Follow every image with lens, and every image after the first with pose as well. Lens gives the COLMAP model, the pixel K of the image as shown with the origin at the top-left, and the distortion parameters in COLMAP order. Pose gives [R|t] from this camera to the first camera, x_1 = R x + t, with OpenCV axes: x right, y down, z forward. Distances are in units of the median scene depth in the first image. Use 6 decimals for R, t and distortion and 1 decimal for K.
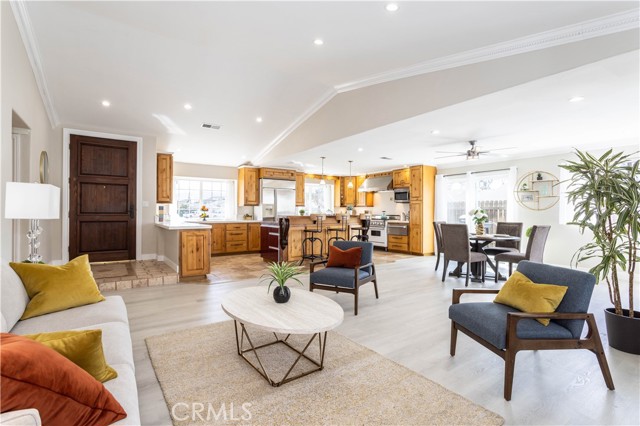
lens RADIAL K [[312.0, 0, 318.7], [0, 312.0, 211.4], [0, 0, 1]] dist [-0.004962, 0.000357]
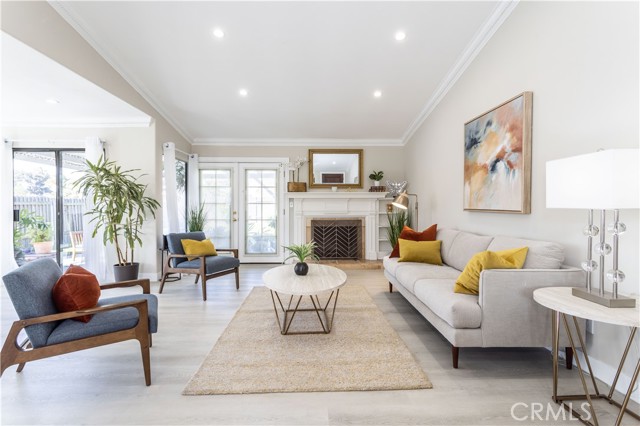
lens RADIAL K [[304.7, 0, 316.9], [0, 304.7, 210.9], [0, 0, 1]] dist [0.003258, 0.001979]
pose [[-0.839959, -0.011775, 0.542522, -0.233448], [-0.006318, 0.999909, 0.011921, 0.004363], [-0.542613, 0.006586, -0.839957, 0.562856]]
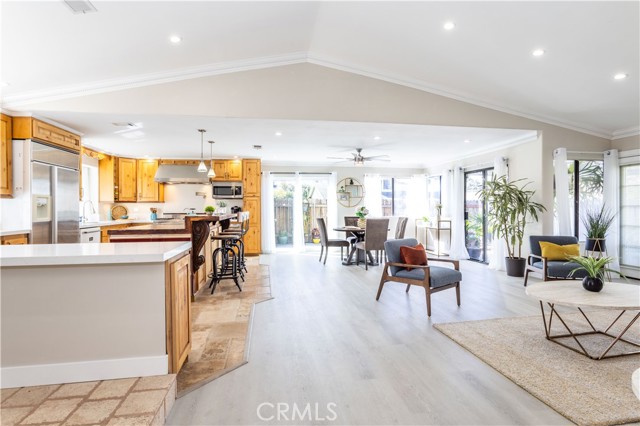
lens RADIAL K [[312.0, 0, 321.0], [0, 312.0, 210.3], [0, 0, 1]] dist [-0.004962, 0.000357]
pose [[0.418802, -0.012713, 0.907989, -0.421292], [0.004576, 0.999919, 0.011889, -0.004266], [-0.908066, -0.000824, 0.418826, 0.405335]]
